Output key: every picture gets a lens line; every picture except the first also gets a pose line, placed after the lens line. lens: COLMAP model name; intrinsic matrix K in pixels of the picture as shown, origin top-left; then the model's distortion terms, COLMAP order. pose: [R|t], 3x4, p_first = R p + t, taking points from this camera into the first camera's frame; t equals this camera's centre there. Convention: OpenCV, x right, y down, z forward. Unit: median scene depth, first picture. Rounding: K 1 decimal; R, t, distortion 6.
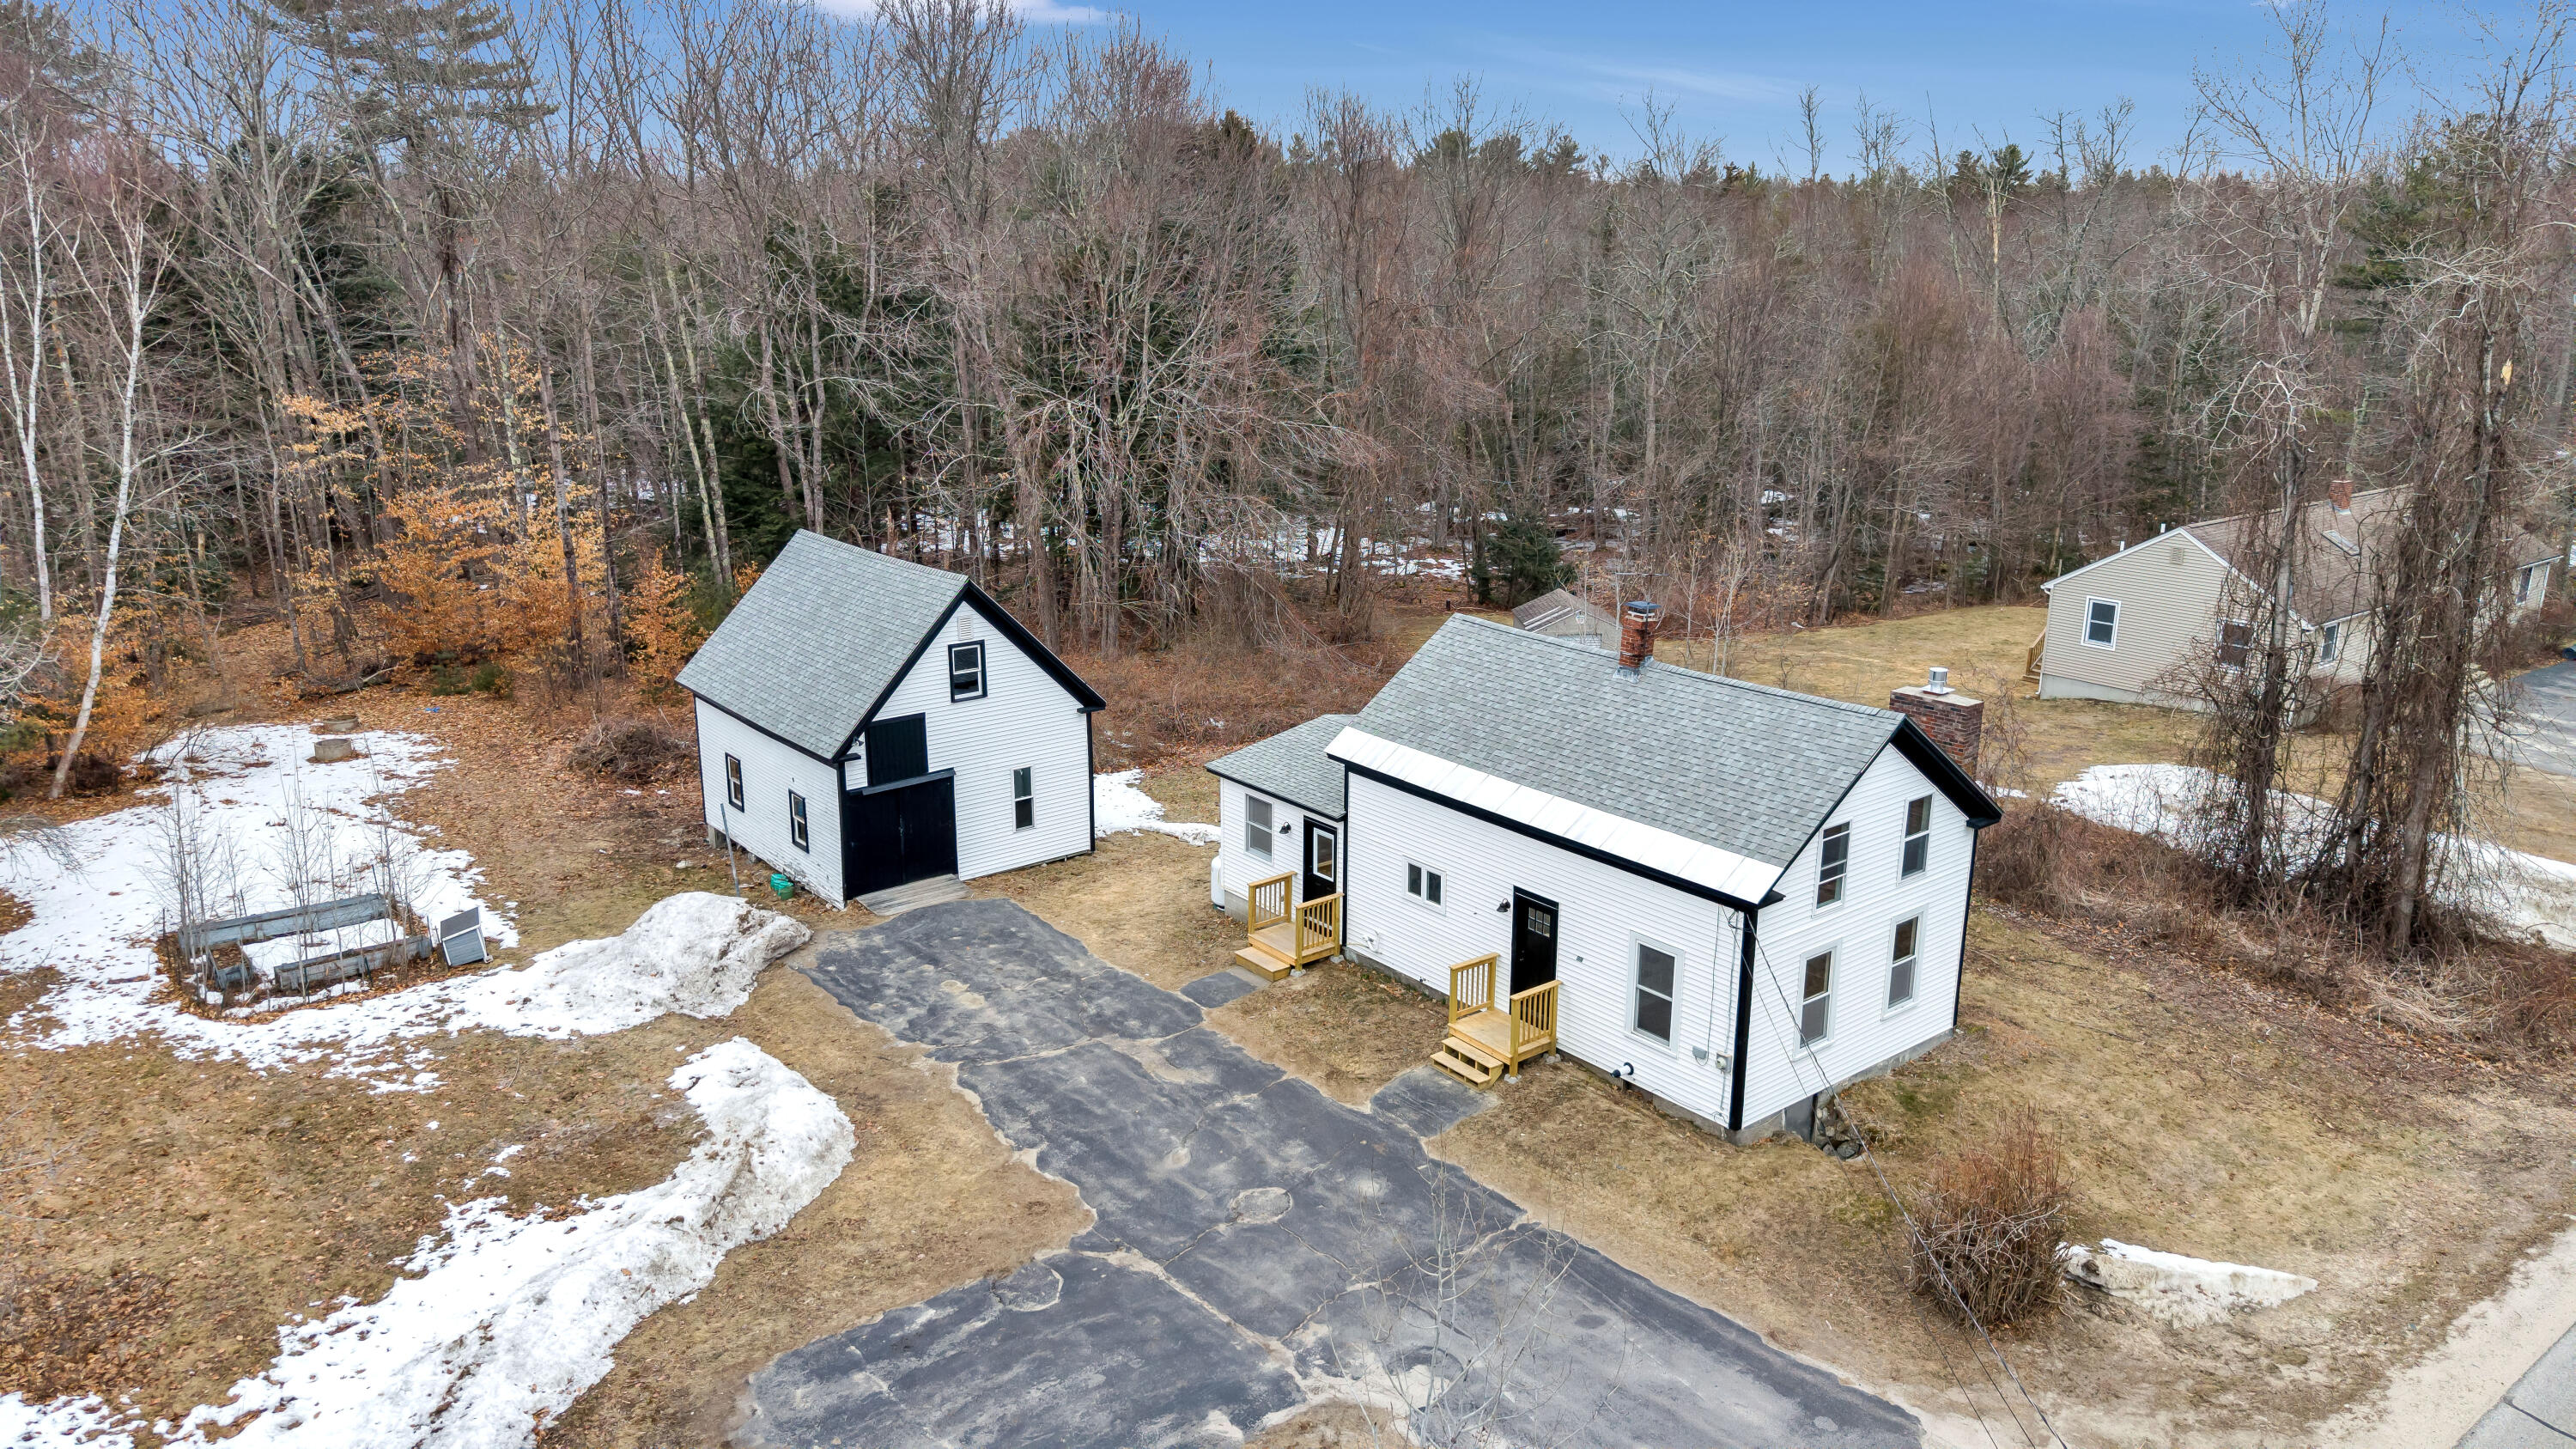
lens RADIAL K [[1738.2, 0, 1288.0], [0, 1738.2, 724.5], [0, 0, 1]] dist [0.001931, 0.002841]
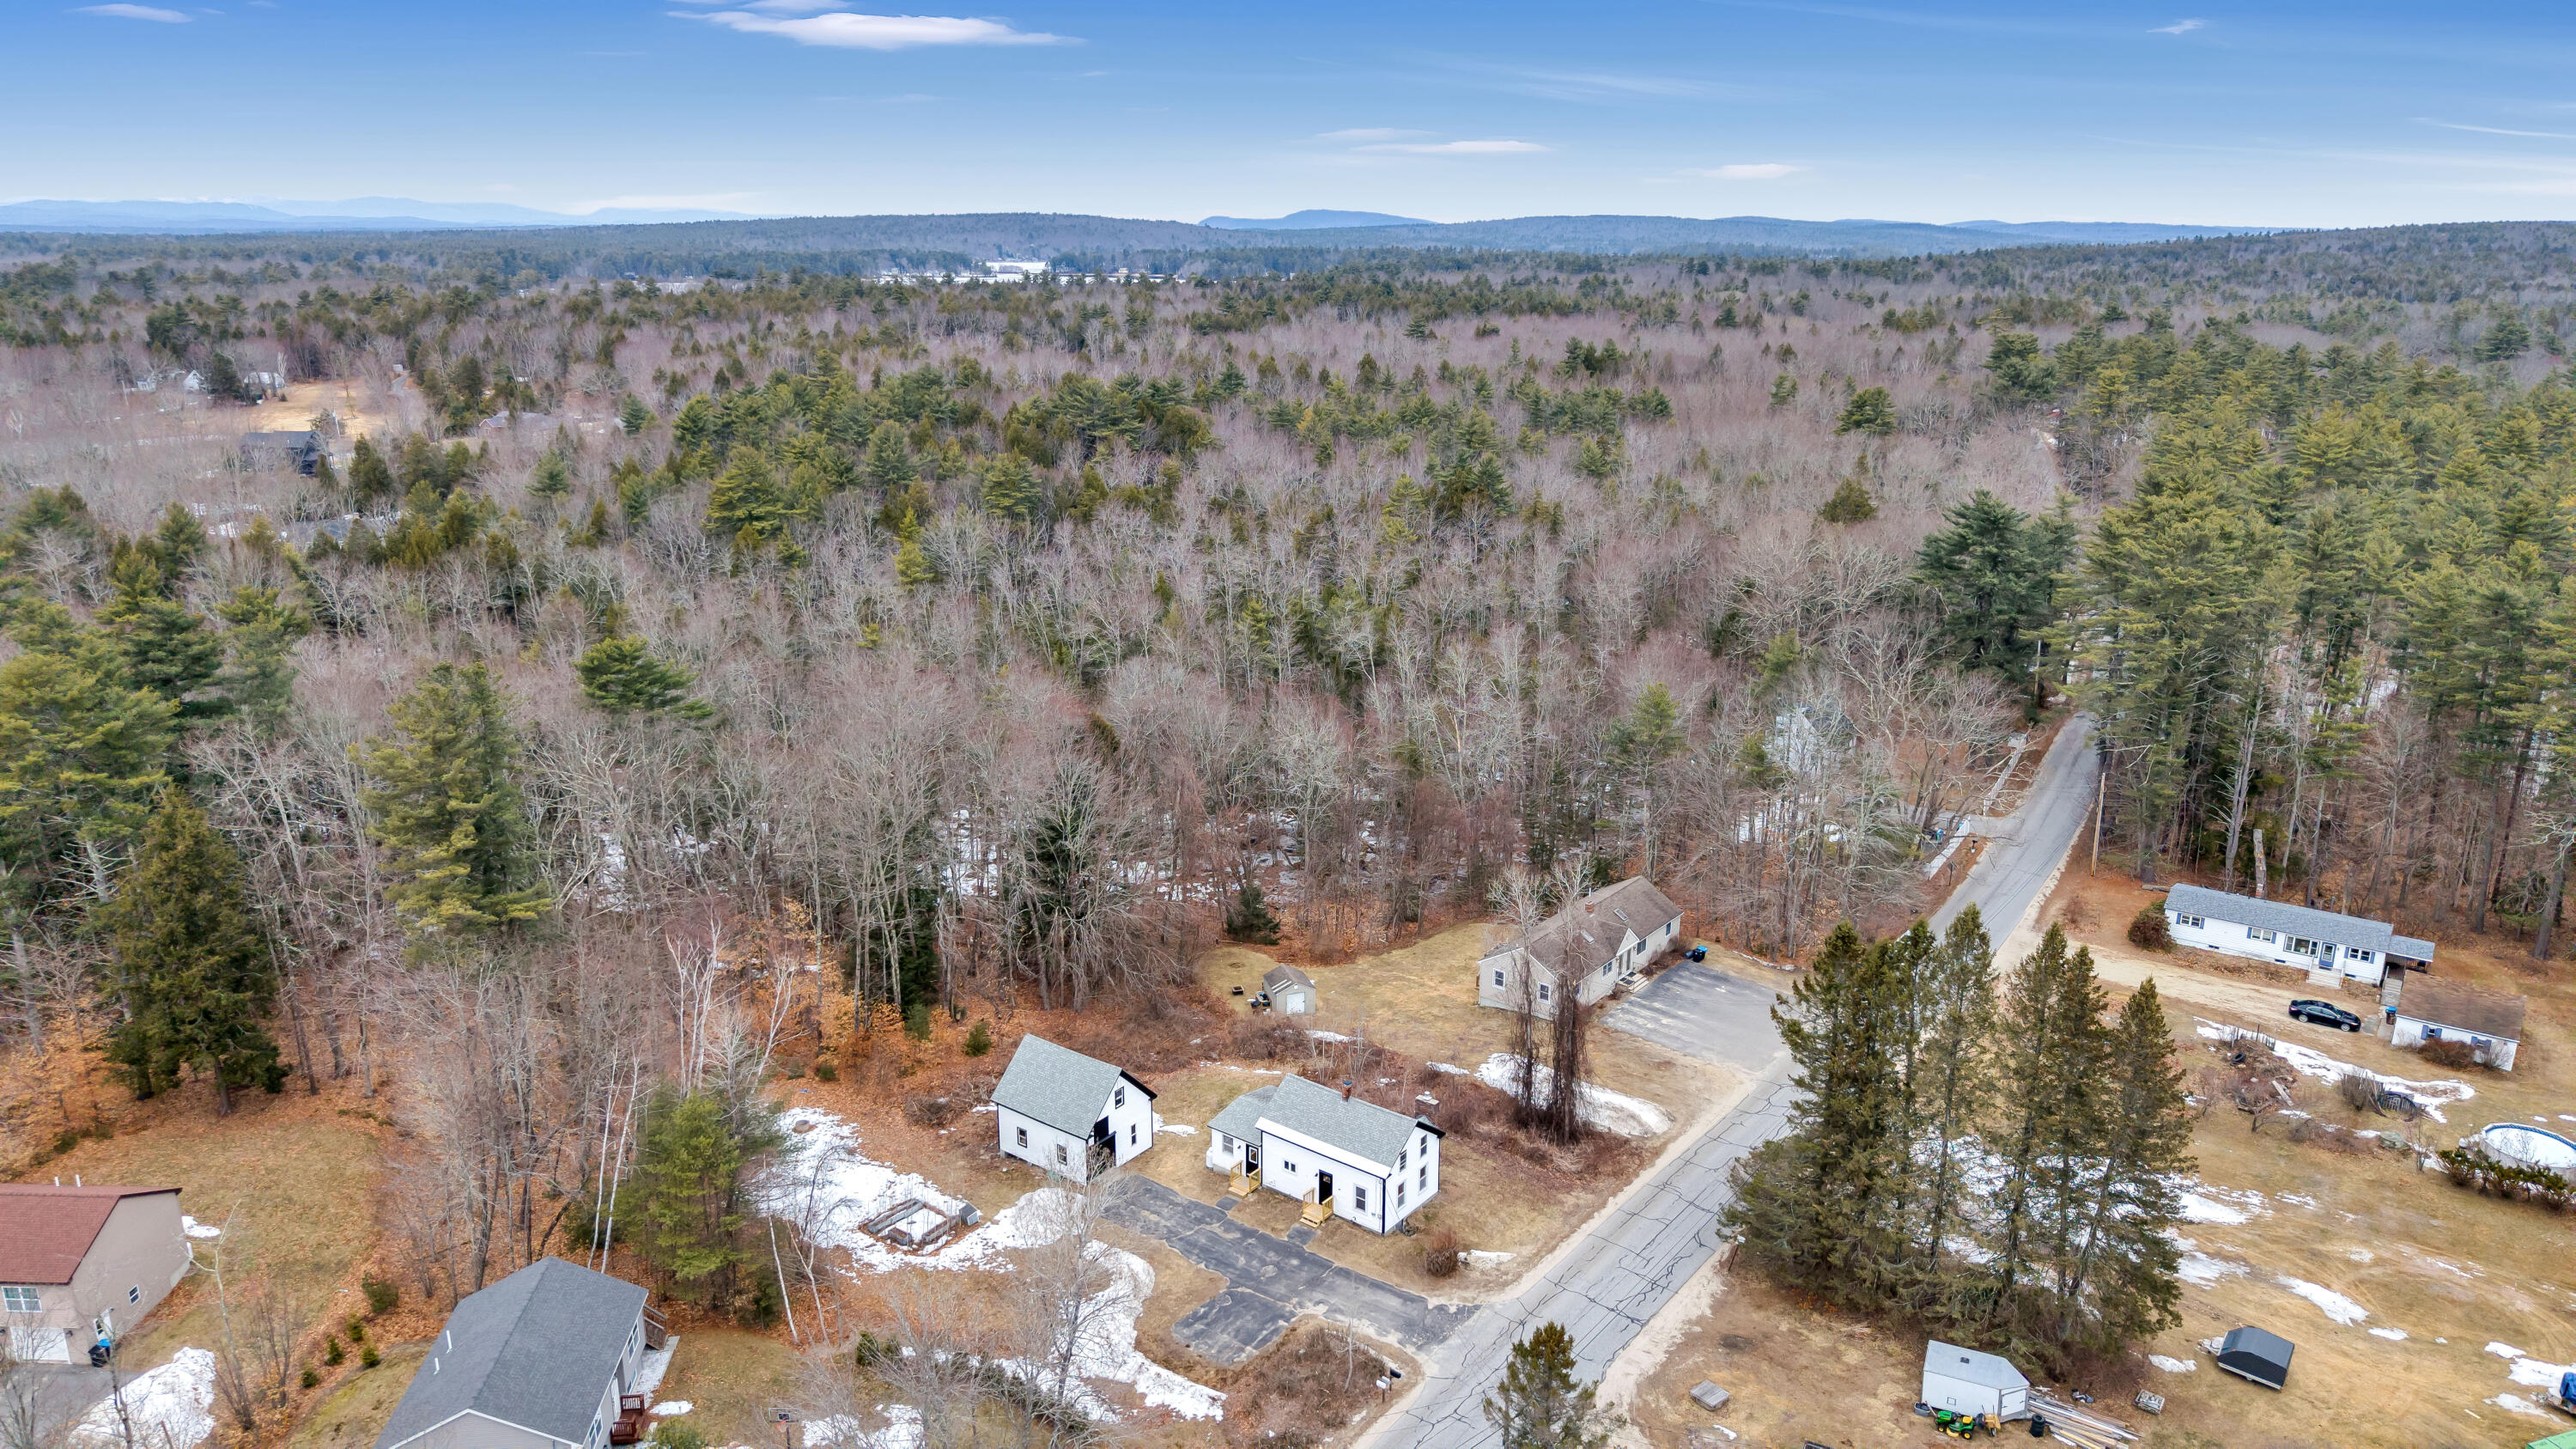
lens RADIAL K [[1713.9, 0, 1288.0], [0, 1713.9, 724.5], [0, 0, 1]] dist [0.022886, -0.019415]
pose [[0.969529, -0.069309, 0.234968, -0.685066], [0.066423, 0.997587, 0.020185, -0.880147], [-0.235800, -0.003963, 0.971794, -2.371532]]
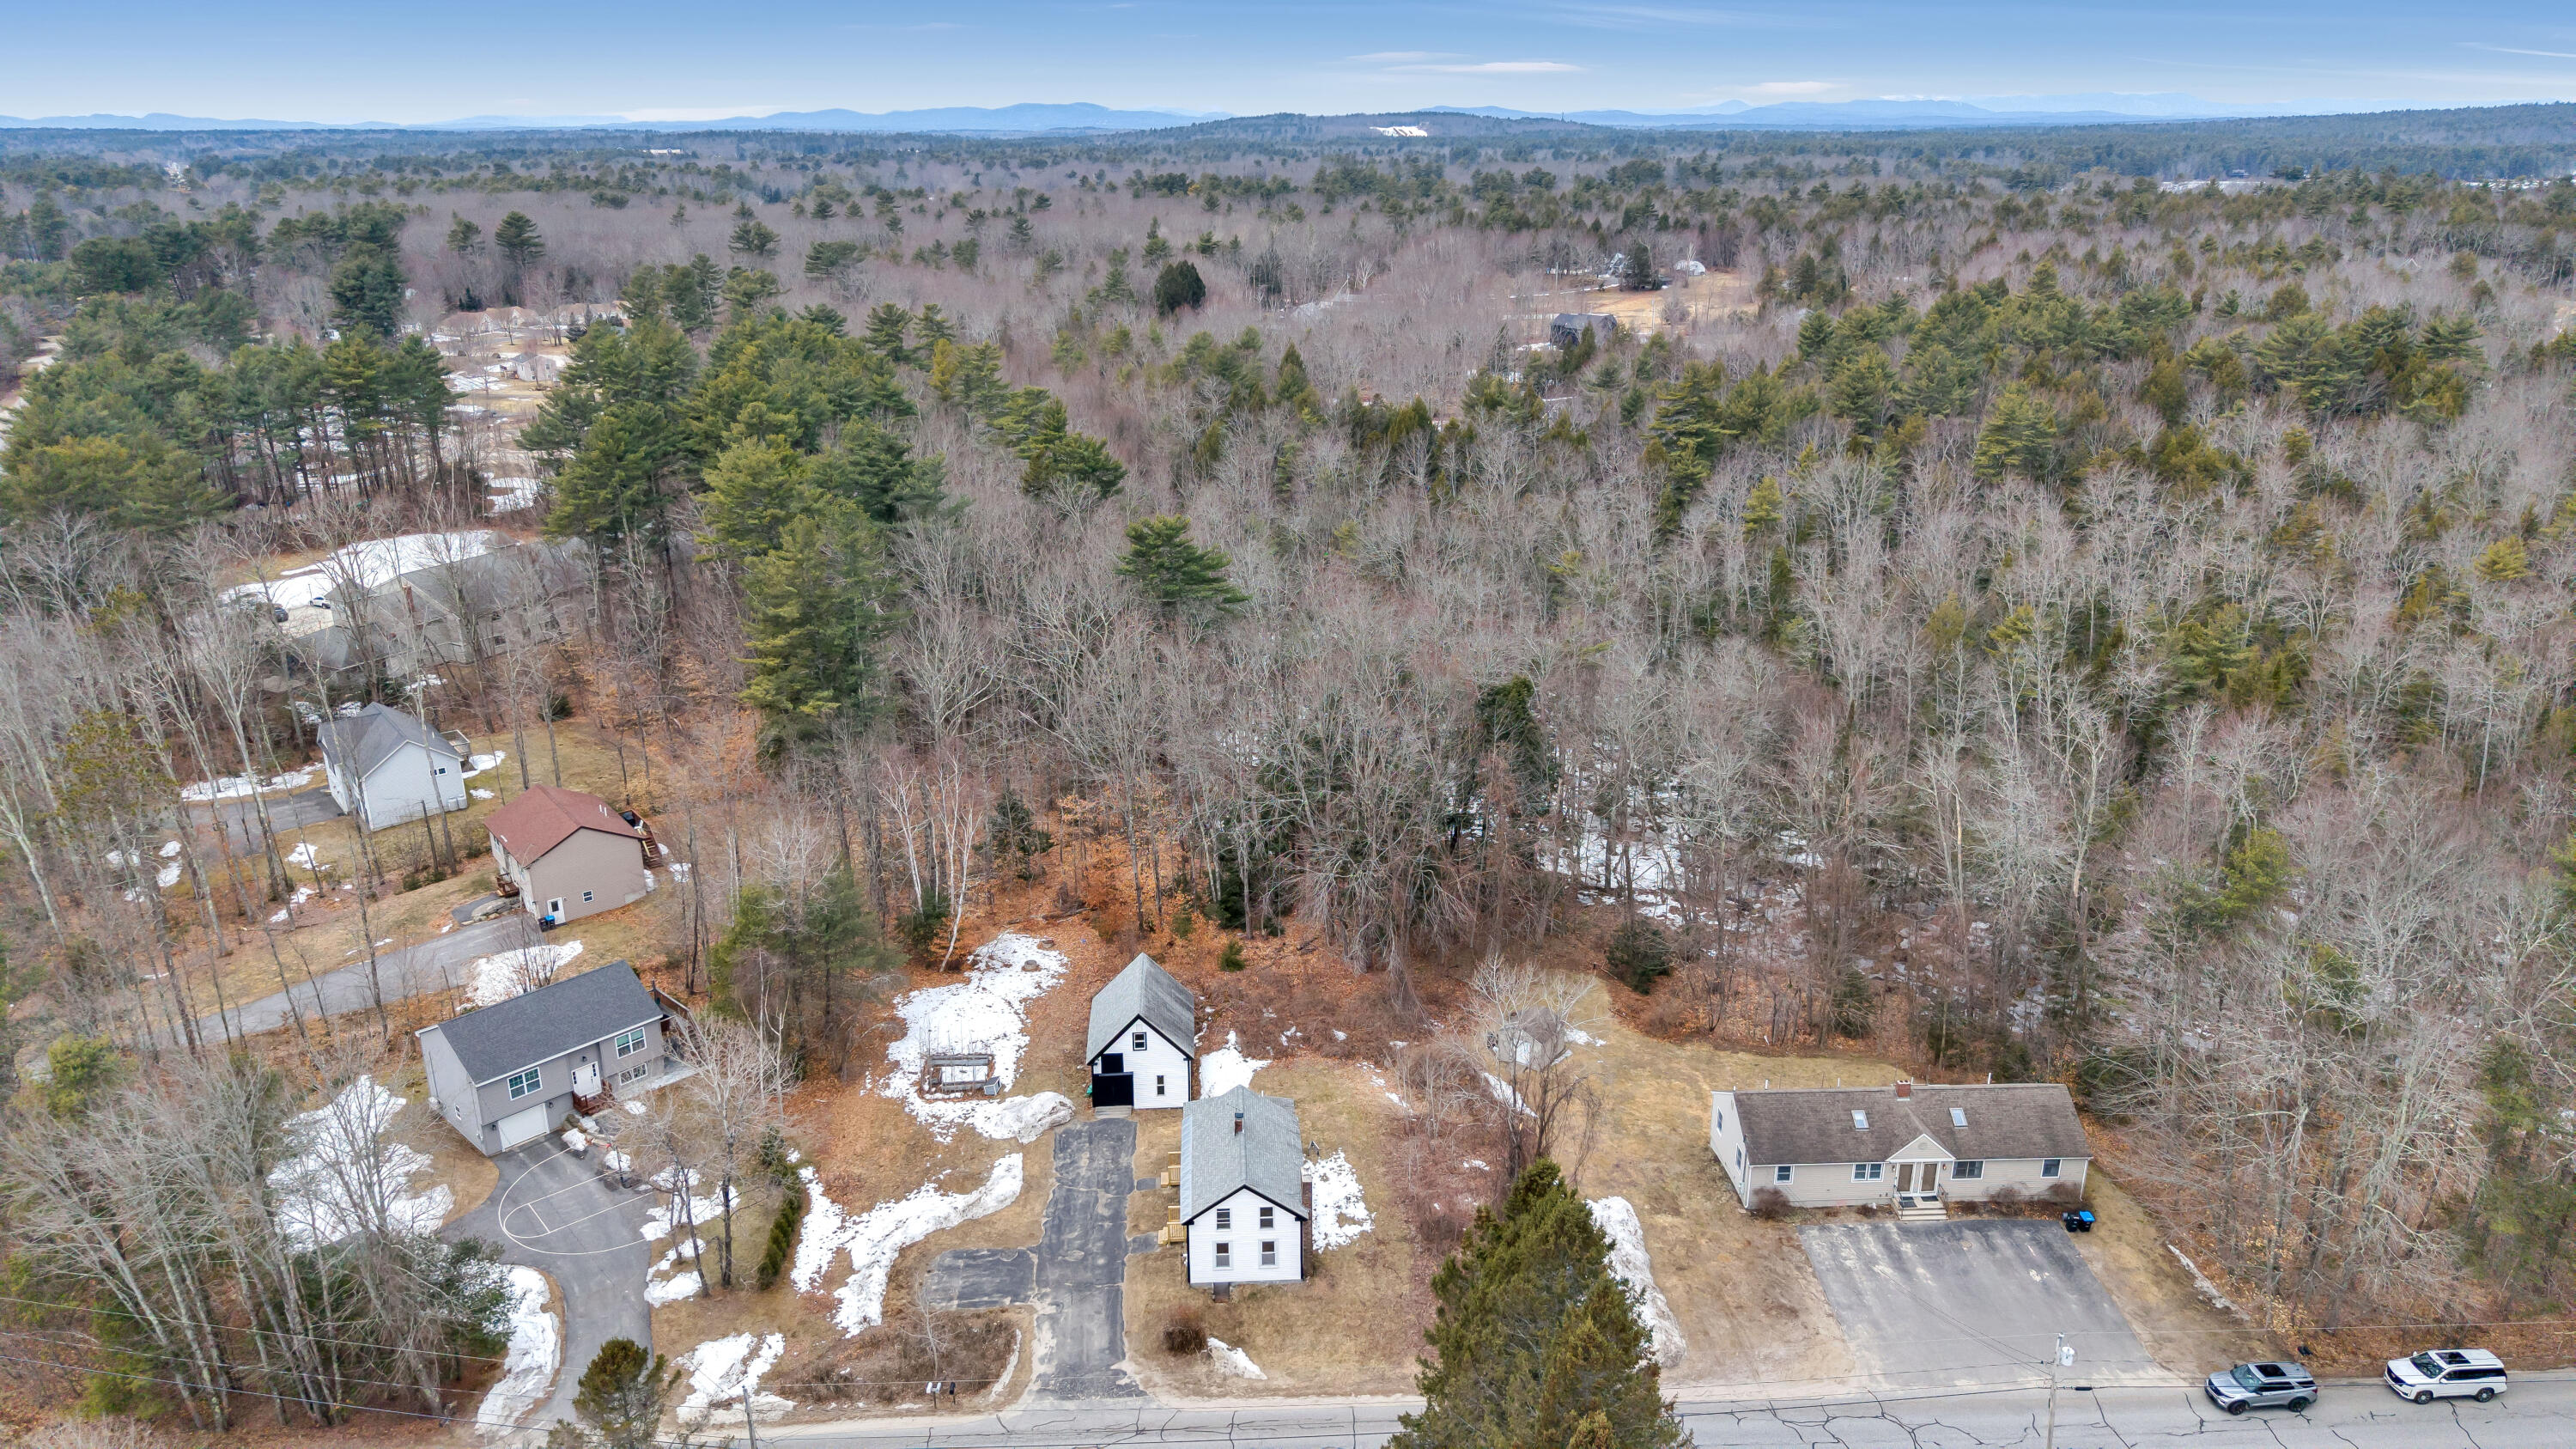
lens RADIAL K [[1713.9, 0, 1288.0], [0, 1713.9, 724.5], [0, 0, 1]] dist [0.022886, -0.019415]
pose [[0.812605, 0.181008, -0.553993, 1.883262], [-0.144468, 0.983442, 0.109416, -1.127143], [0.564625, -0.008877, 0.825300, -1.522139]]
